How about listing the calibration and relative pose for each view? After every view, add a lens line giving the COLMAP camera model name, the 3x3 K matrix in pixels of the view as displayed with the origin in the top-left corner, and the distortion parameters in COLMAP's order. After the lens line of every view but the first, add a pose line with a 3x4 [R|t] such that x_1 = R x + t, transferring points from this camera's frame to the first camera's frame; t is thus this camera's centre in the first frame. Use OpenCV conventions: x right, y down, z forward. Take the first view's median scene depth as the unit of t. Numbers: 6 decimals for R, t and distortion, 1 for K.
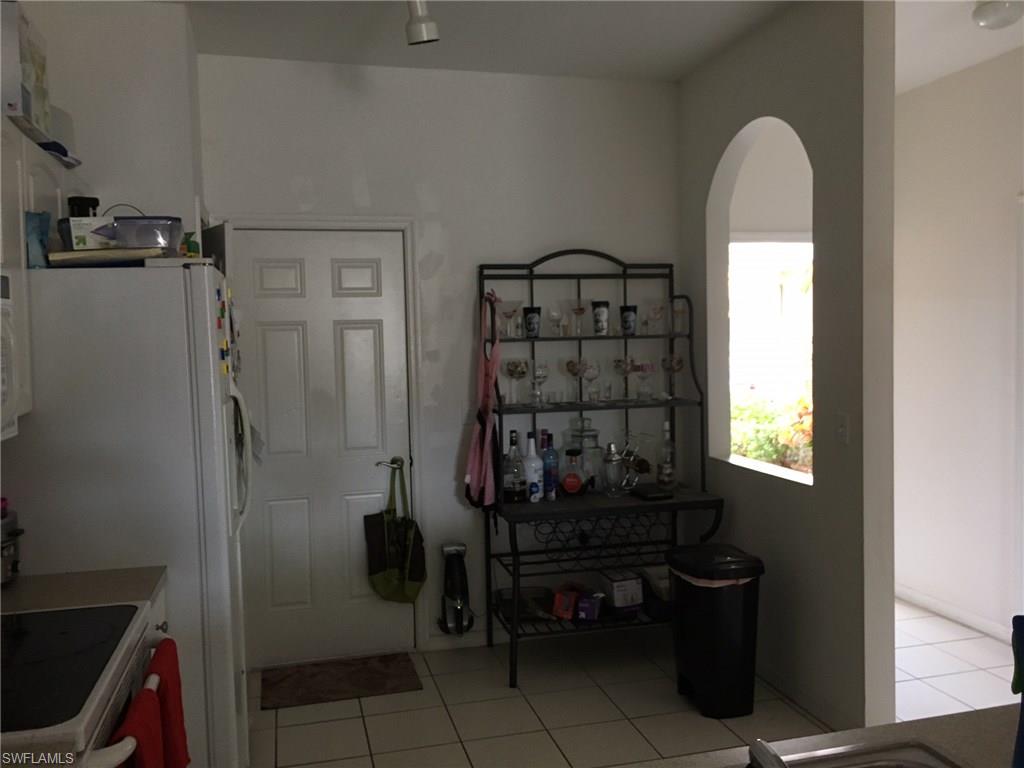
lens RADIAL K [[862.7, 0, 512.1], [0, 862.7, 388.1], [0, 0, 1]] dist [0.020161, -0.003039]
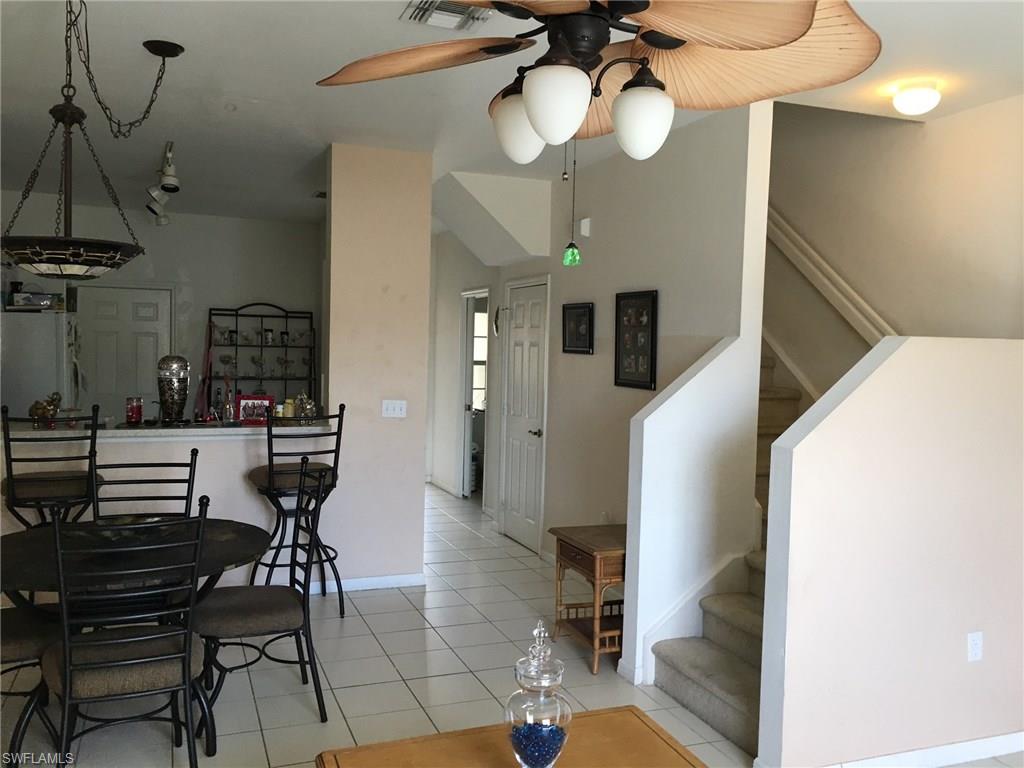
lens RADIAL K [[862.7, 0, 511.9], [0, 862.7, 379.3], [0, 0, 1]] dist [0.020161, -0.003039]
pose [[0.992293, 0.046565, 0.114835, 0.451565], [-0.044465, 0.998795, -0.020779, 0.038088], [-0.115664, 0.015513, 0.993167, -1.141929]]
